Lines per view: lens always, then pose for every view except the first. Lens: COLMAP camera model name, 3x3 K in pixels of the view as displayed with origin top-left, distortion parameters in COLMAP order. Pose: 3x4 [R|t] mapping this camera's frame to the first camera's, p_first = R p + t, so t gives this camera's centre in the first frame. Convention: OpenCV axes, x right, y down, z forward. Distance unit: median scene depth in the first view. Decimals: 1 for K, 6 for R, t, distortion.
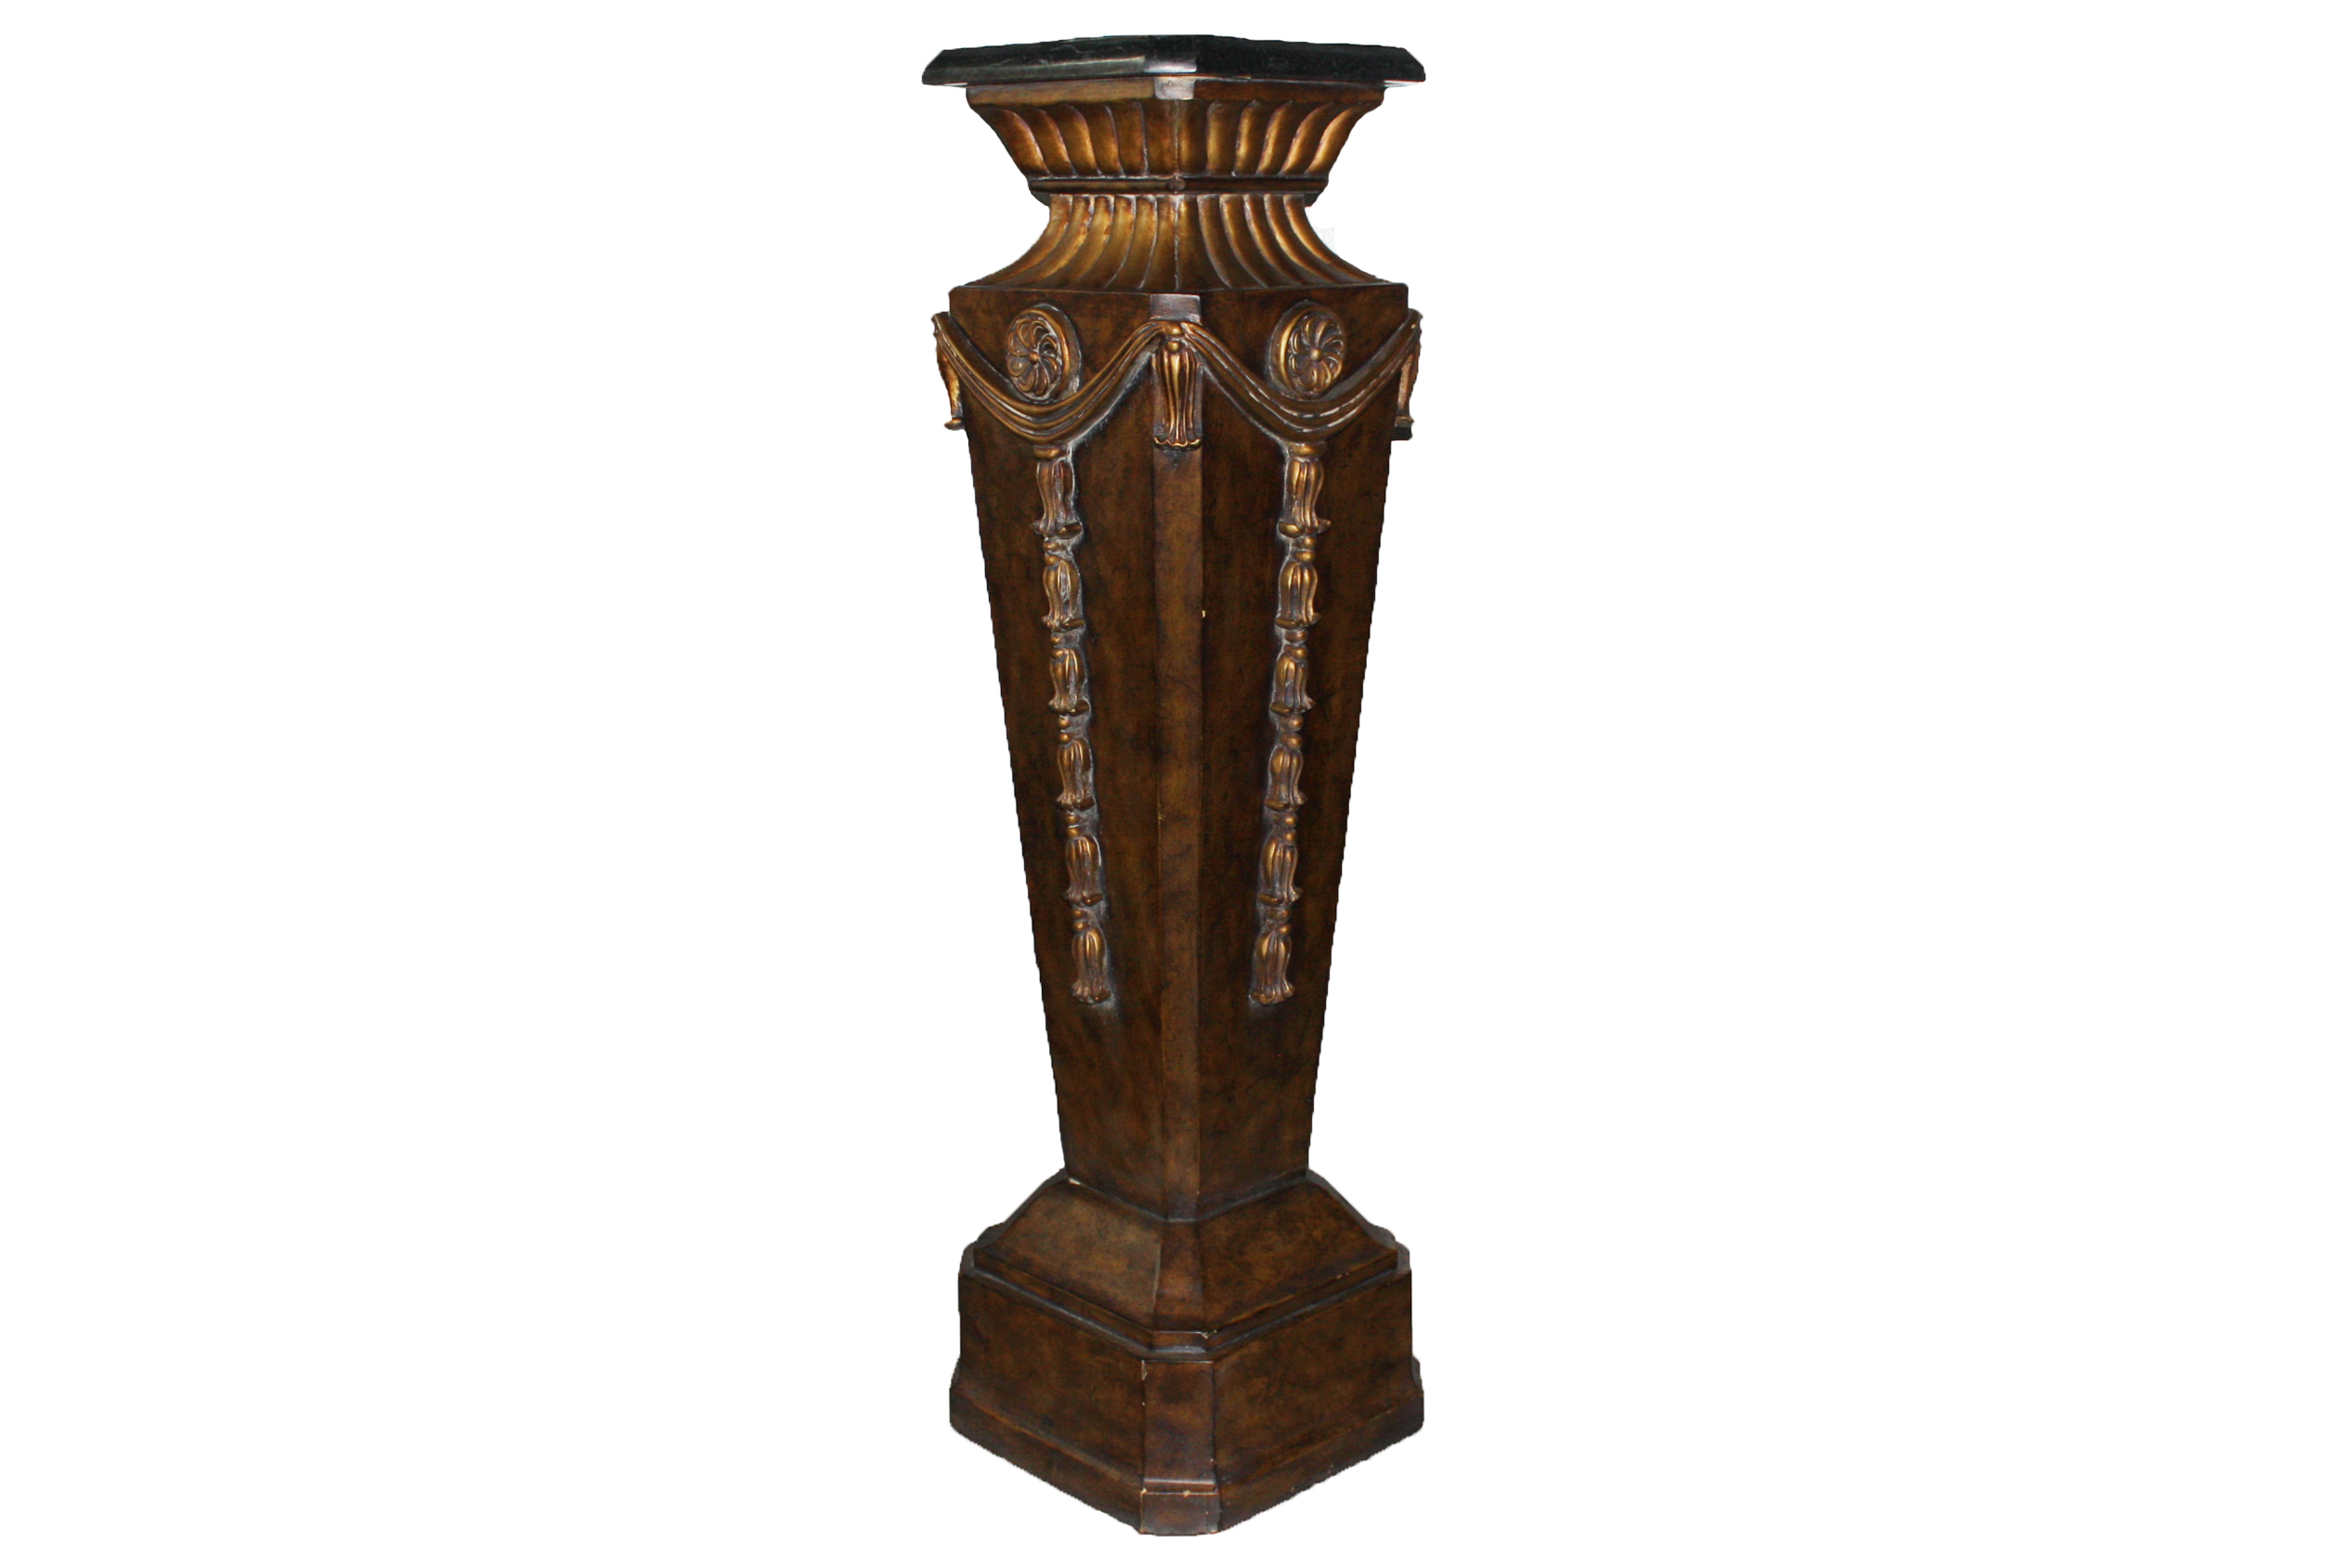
lens RADIAL K [[2399.9, 0, 1118.1], [0, 2399.9, 814.7], [0, 0, 1]] dist [-0.156889, 0.151093]
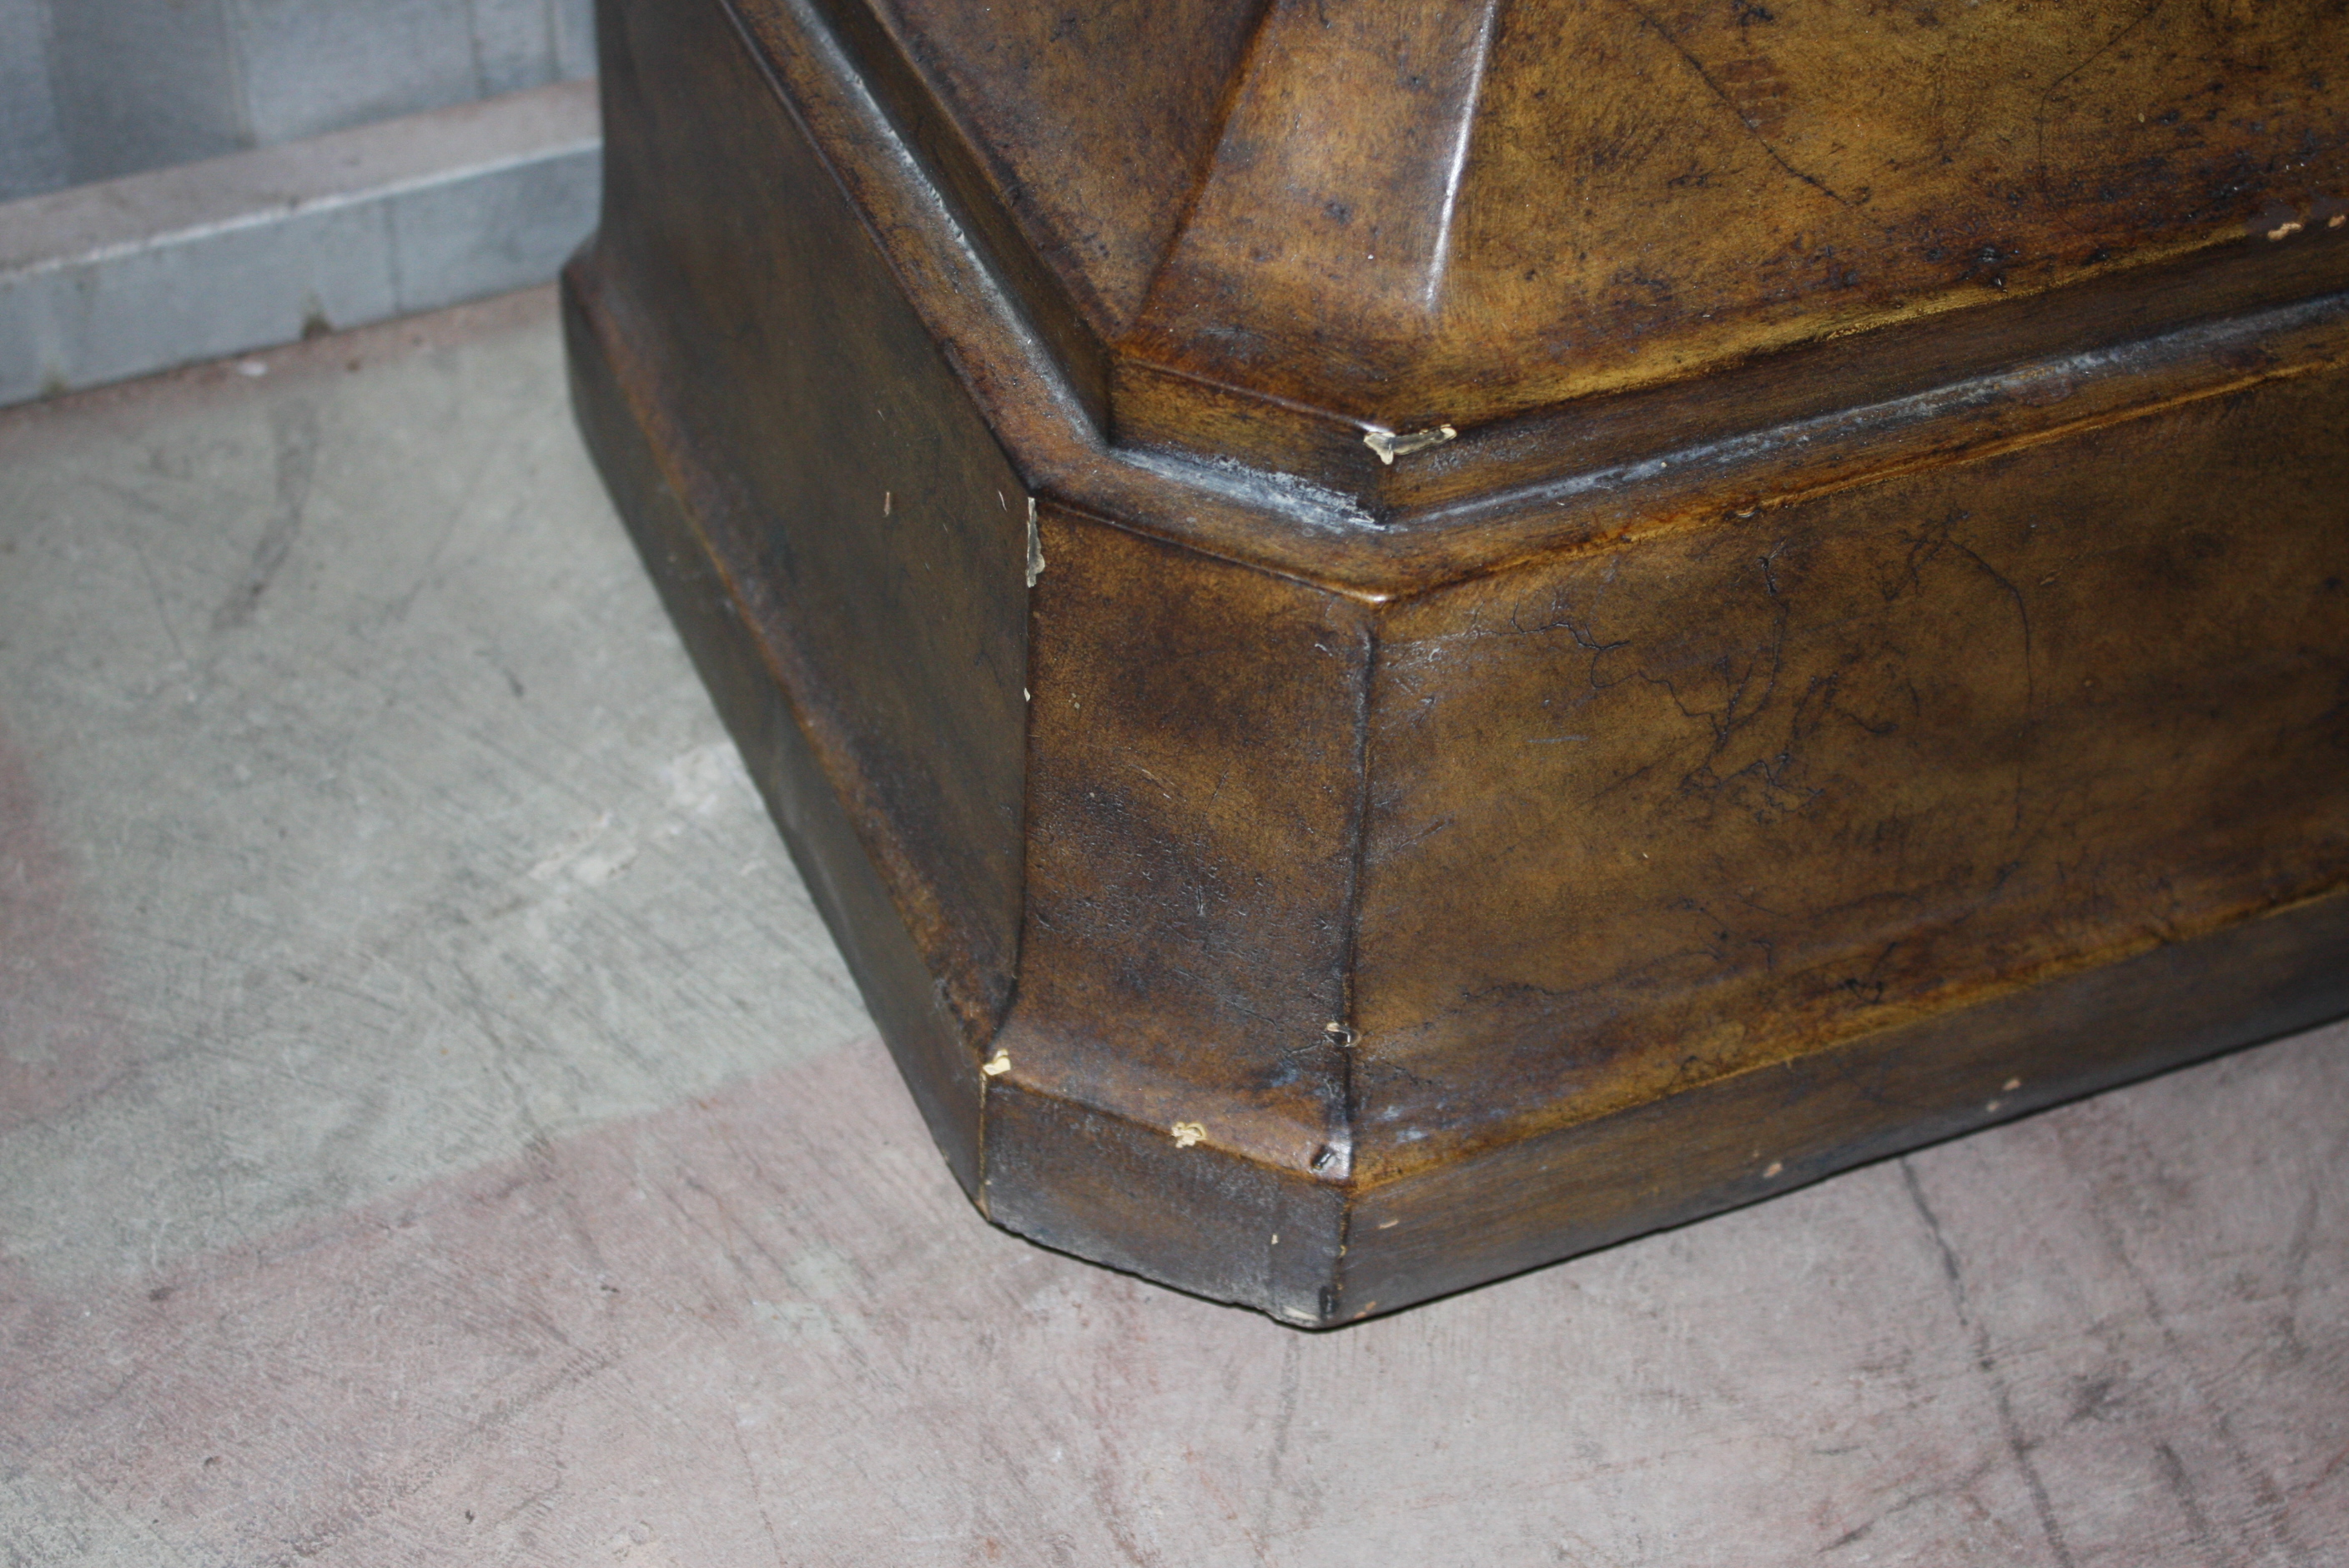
lens RADIAL K [[3978.9, 0, 1174.5], [0, 3978.9, 784.0], [0, 0, 1]] dist [0.007881, -0.033968]
pose [[0.943865, 0.254886, -0.210123, 0.090384], [-0.124001, 0.862971, 0.489801, 0.092613], [0.306174, -0.436251, 0.846134, 0.715205]]
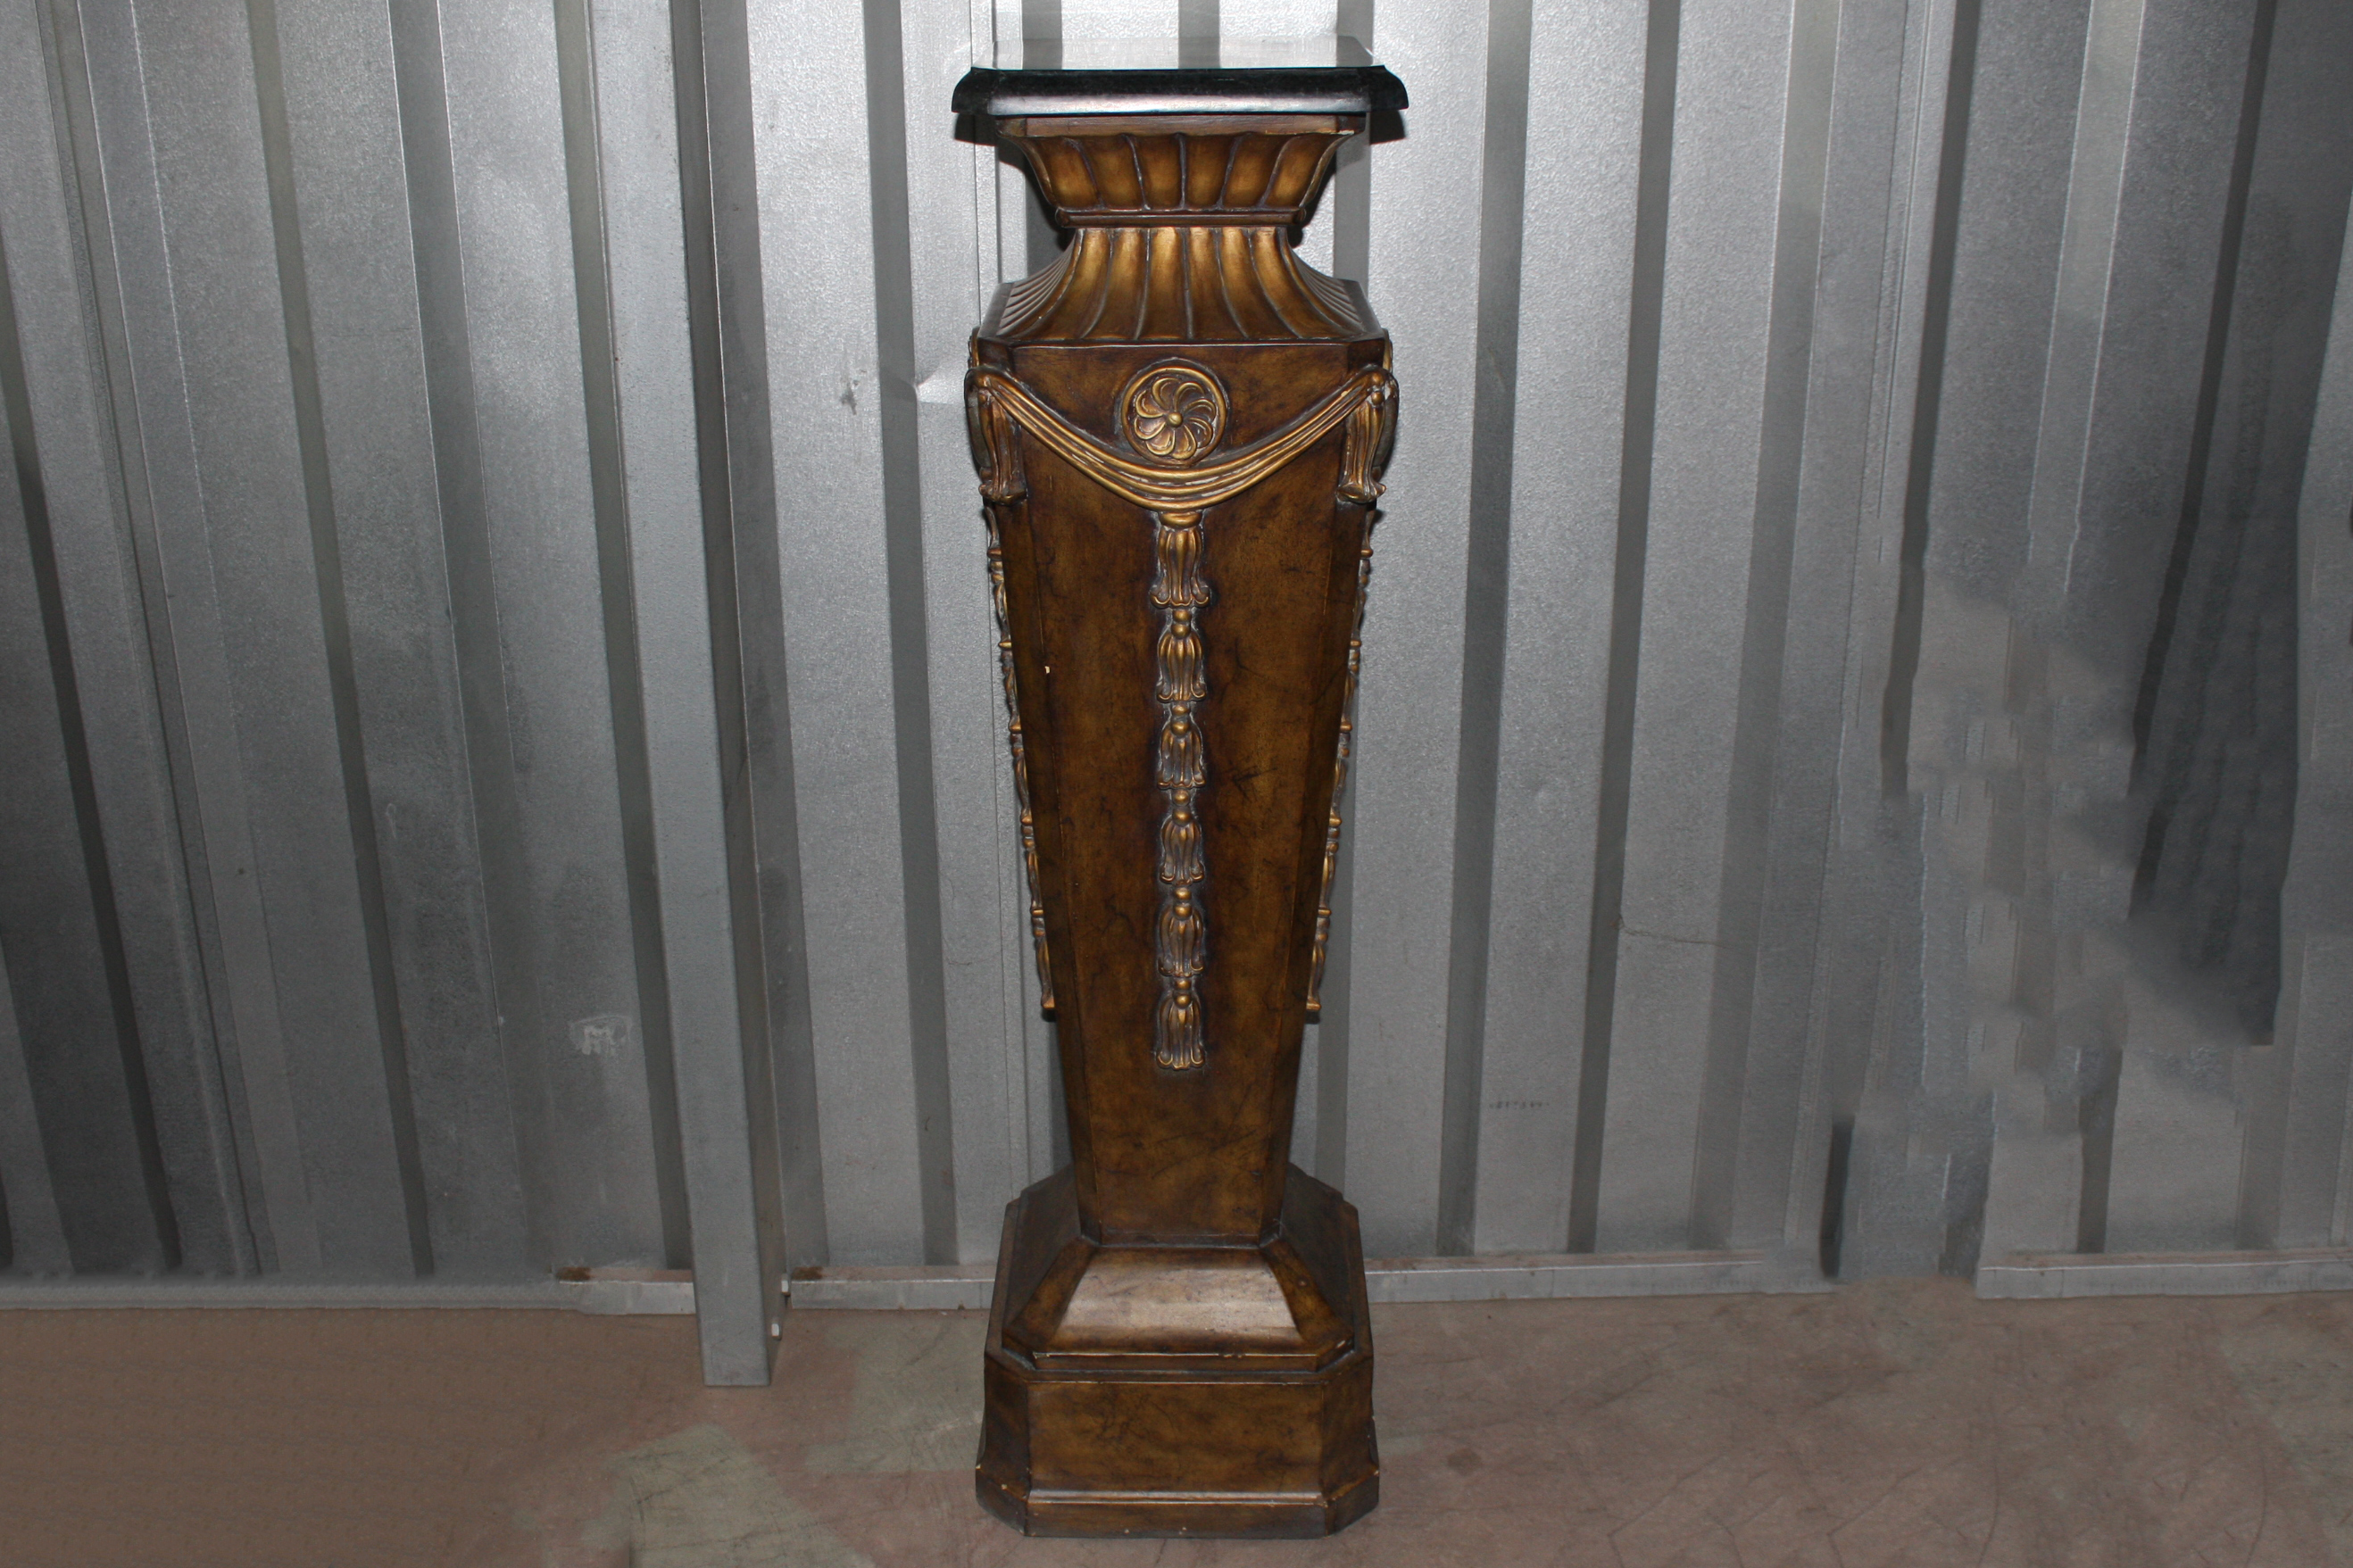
lens RADIAL K [[2400.8, 0, 1118.6], [0, 2400.8, 814.7], [0, 0, 1]] dist [-0.156889, 0.151093]
pose [[0.722080, 0.270579, -0.636700, 0.632491], [-0.166669, 0.961272, 0.219493, -0.225430], [0.671432, -0.052373, 0.739213, 0.283776]]
